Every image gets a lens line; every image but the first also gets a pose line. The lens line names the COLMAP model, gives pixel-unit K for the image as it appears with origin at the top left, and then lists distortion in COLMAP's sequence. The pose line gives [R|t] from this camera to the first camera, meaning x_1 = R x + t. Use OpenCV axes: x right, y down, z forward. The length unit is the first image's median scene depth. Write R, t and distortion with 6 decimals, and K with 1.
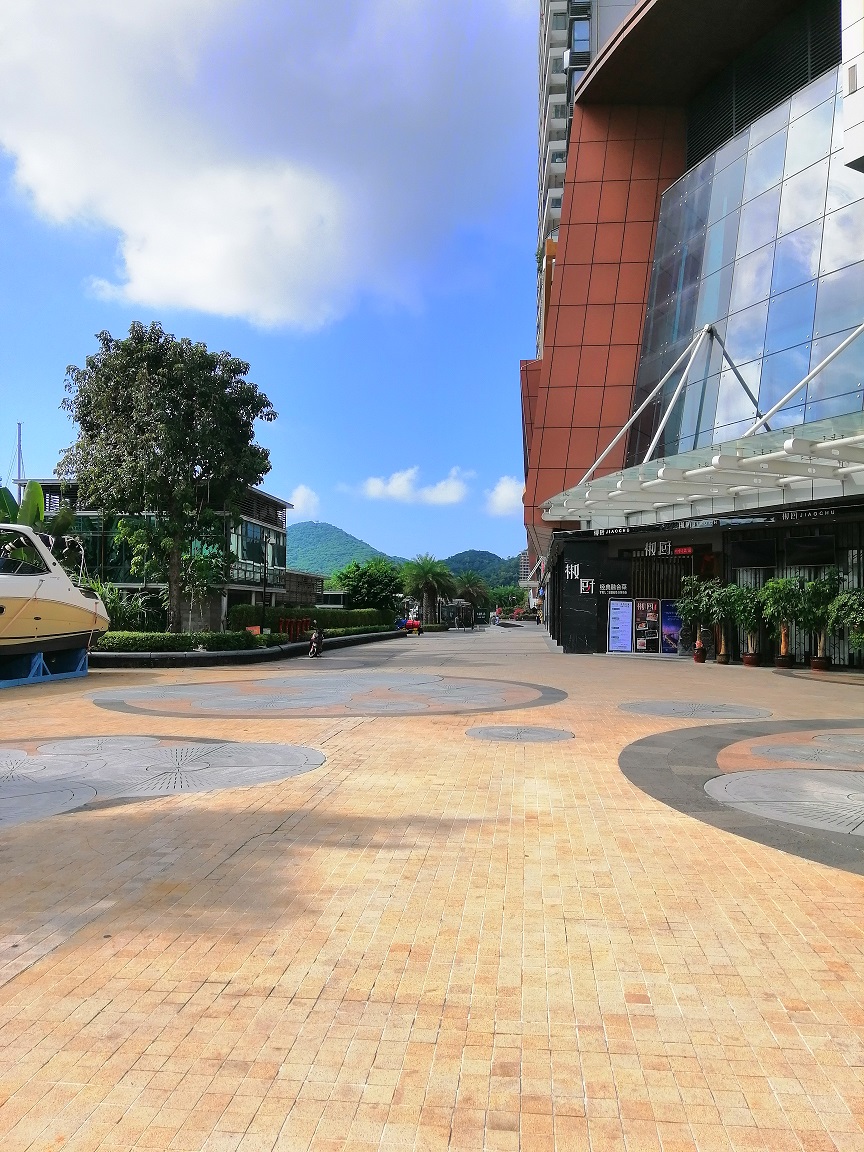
lens RADIAL K [[856.2, 0, 434.0], [0, 856.2, 581.9], [0, 0, 1]] dist [0.014525, -0.014175]
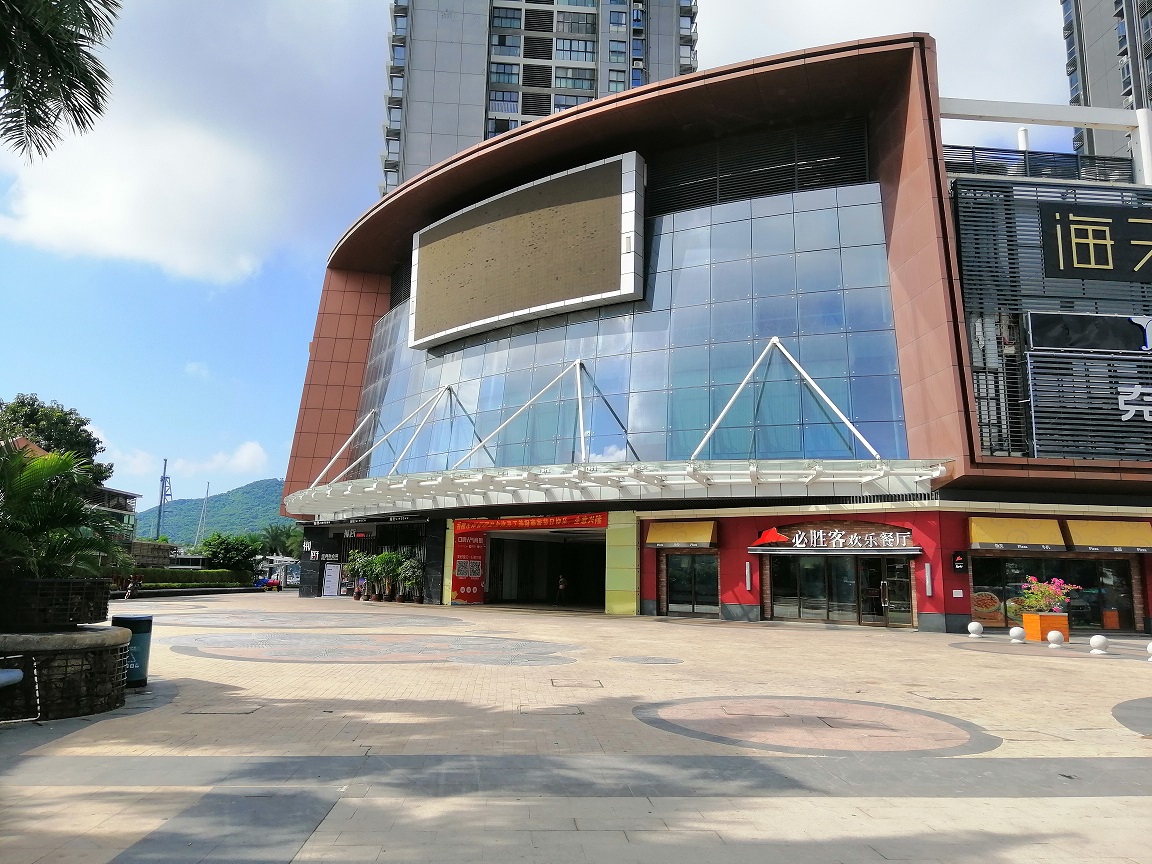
lens RADIAL K [[856.2, 0, 578.0], [0, 856.2, 423.5], [0, 0, 1]] dist [0.014525, -0.014175]
pose [[0.980097, 0.042977, 0.193810, 0.346463], [-0.015036, 0.989551, -0.143395, -0.016749], [-0.197947, 0.137627, 0.970503, -0.728668]]
